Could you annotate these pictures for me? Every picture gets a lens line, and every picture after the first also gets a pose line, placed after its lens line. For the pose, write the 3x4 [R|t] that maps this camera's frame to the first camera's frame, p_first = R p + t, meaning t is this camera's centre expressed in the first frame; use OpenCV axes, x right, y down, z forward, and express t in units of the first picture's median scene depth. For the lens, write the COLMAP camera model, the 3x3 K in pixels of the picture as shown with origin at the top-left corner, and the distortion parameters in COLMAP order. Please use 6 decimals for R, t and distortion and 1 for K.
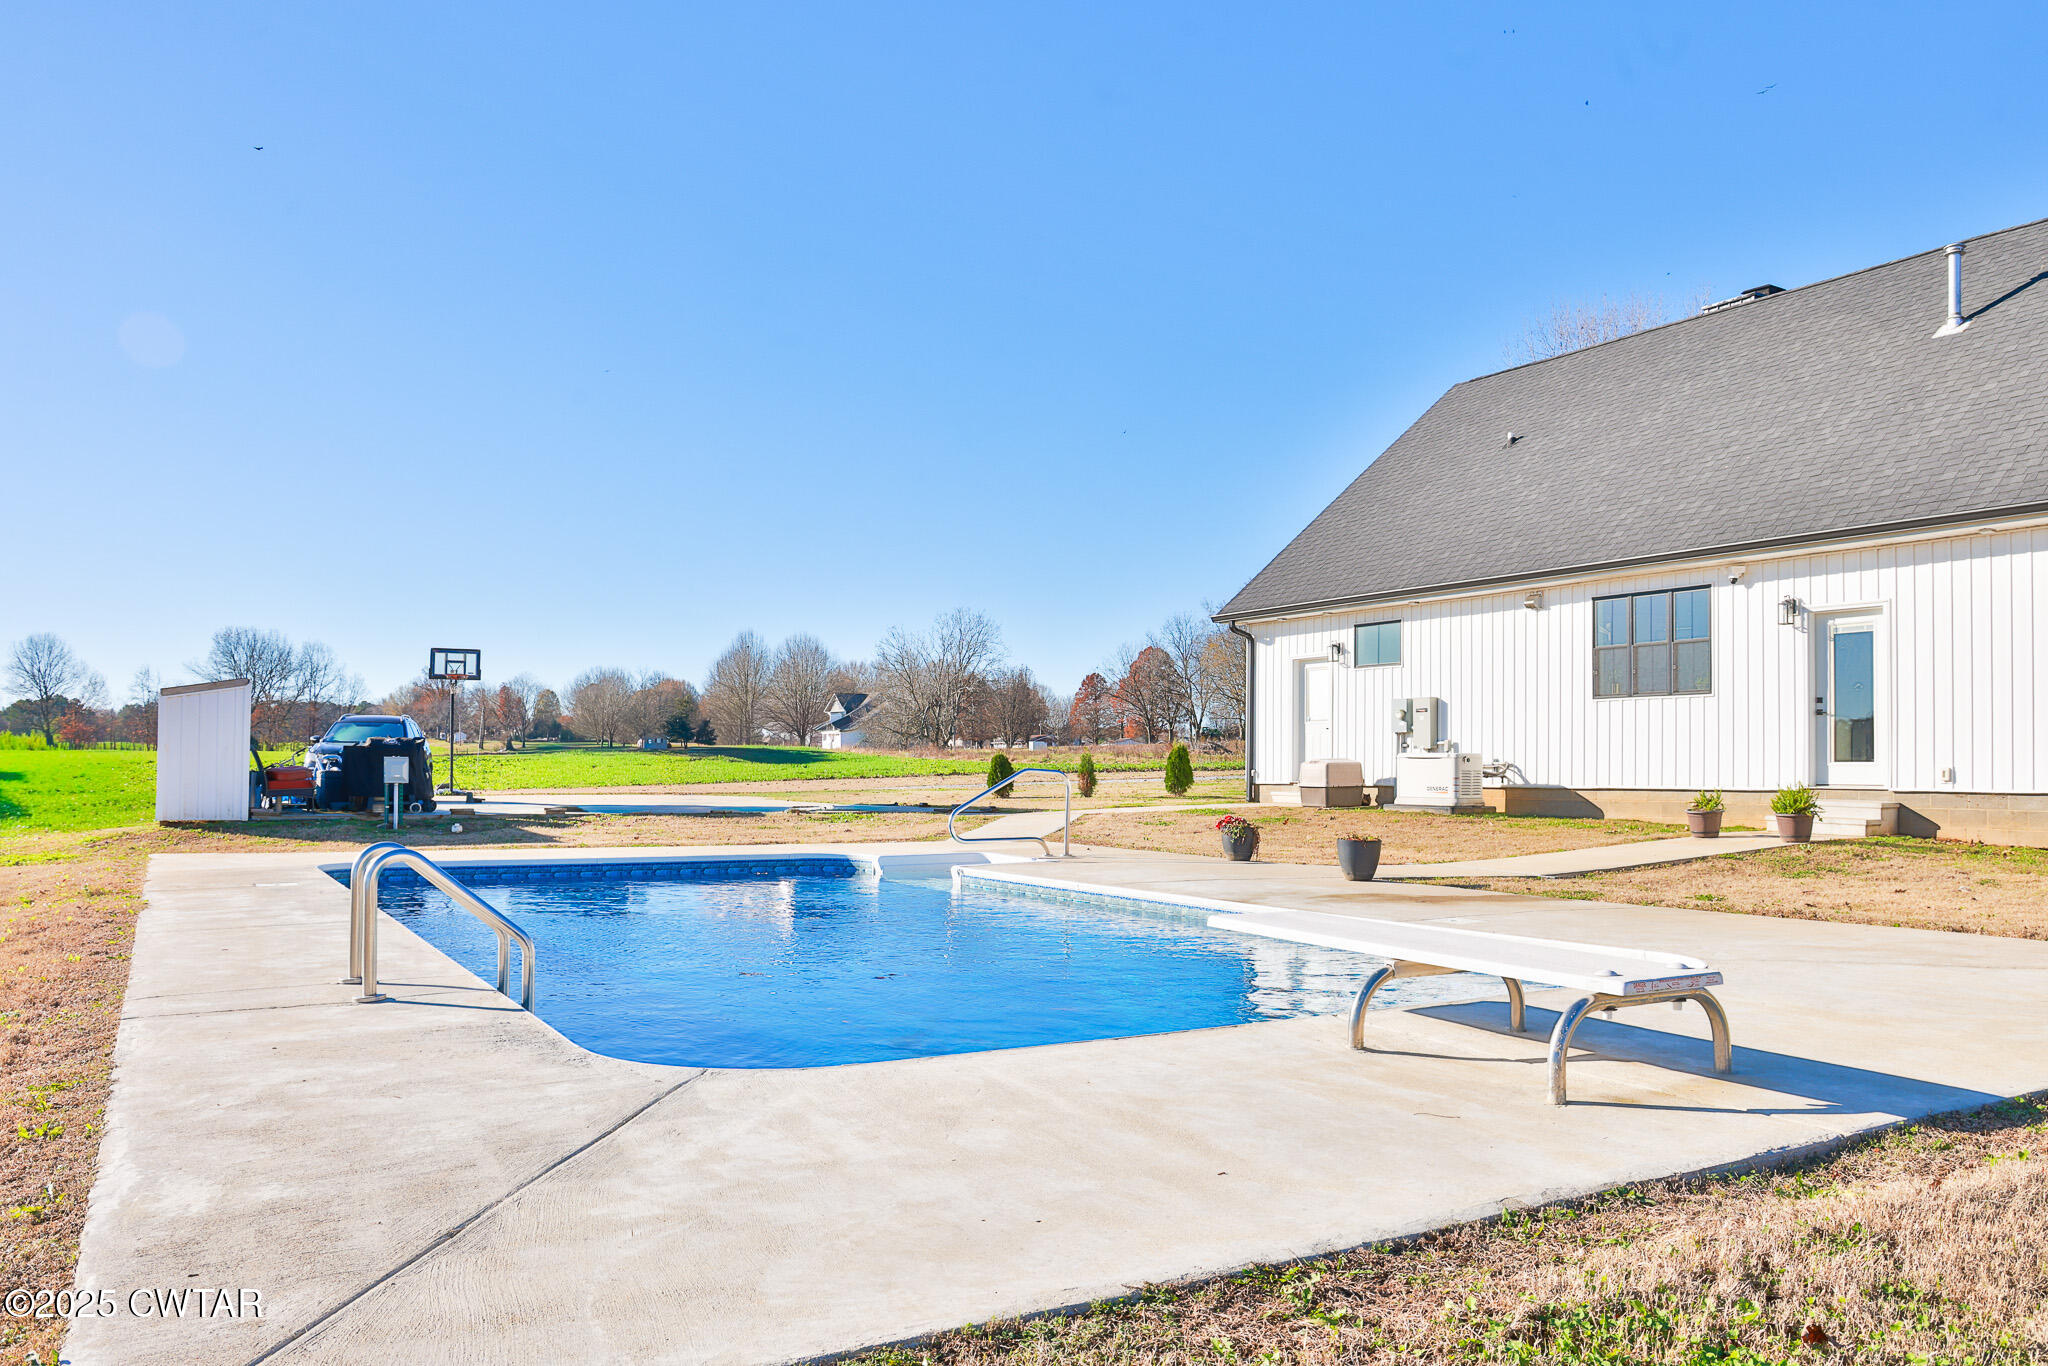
lens RADIAL K [[1454.2, 0, 1023.6], [0, 1454.2, 680.1], [0, 0, 1]] dist [-0.075375, -0.003522]
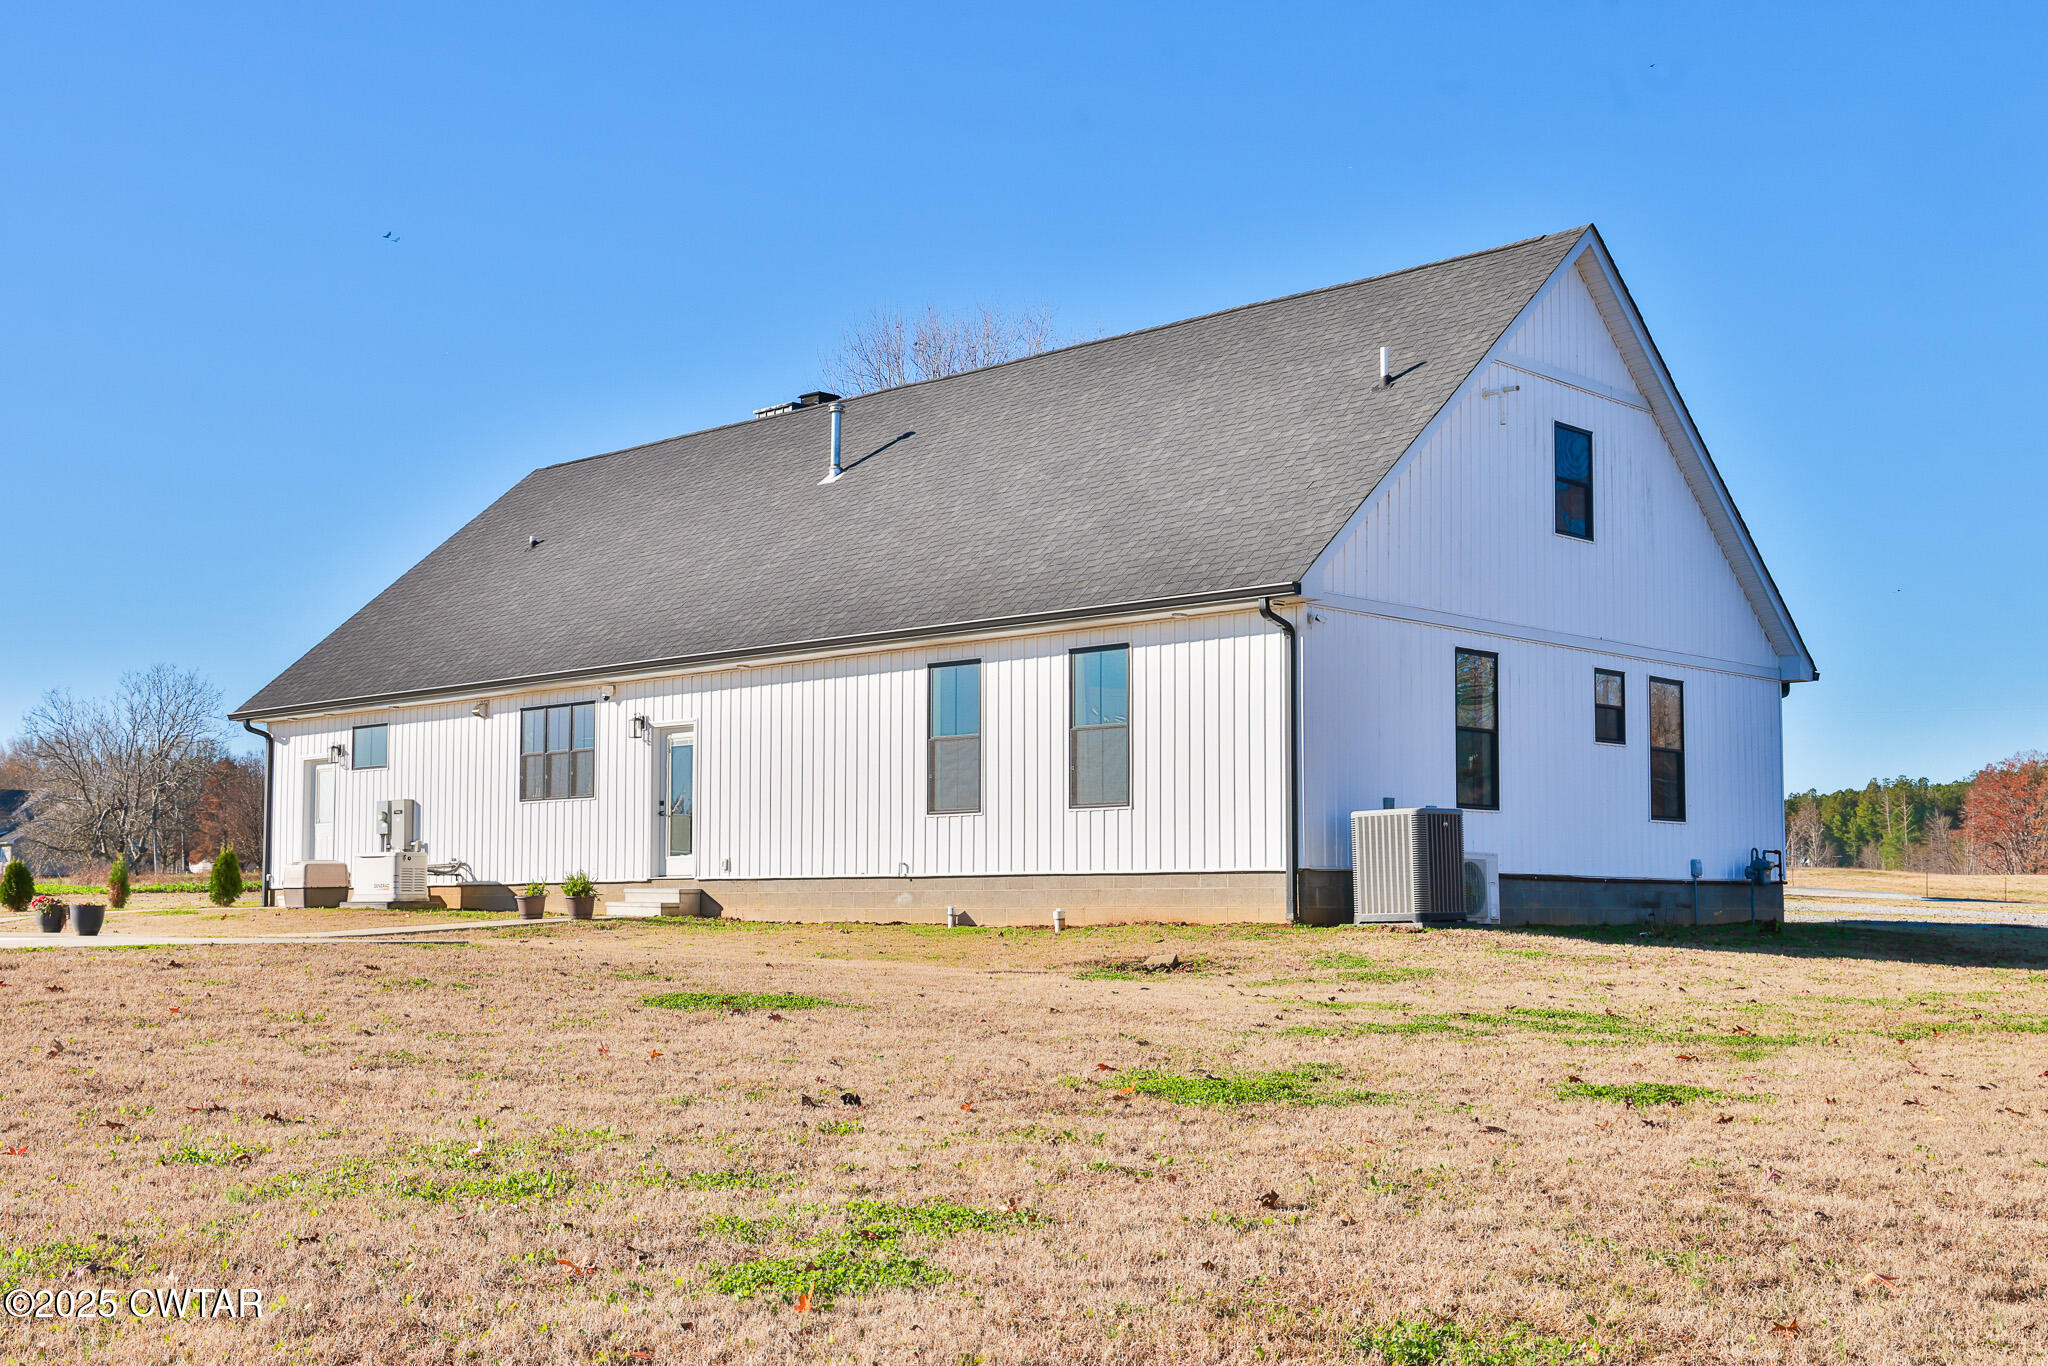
lens RADIAL K [[2145.2, 0, 1024.2], [0, 2145.2, 689.4], [0, 0, 1]] dist [-0.073969, 0.000000]
pose [[0.948253, 0.016471, 0.317087, 0.233446], [-0.004239, 0.999221, -0.039225, -0.009519], [-0.317486, 0.035851, 0.947585, -0.630430]]
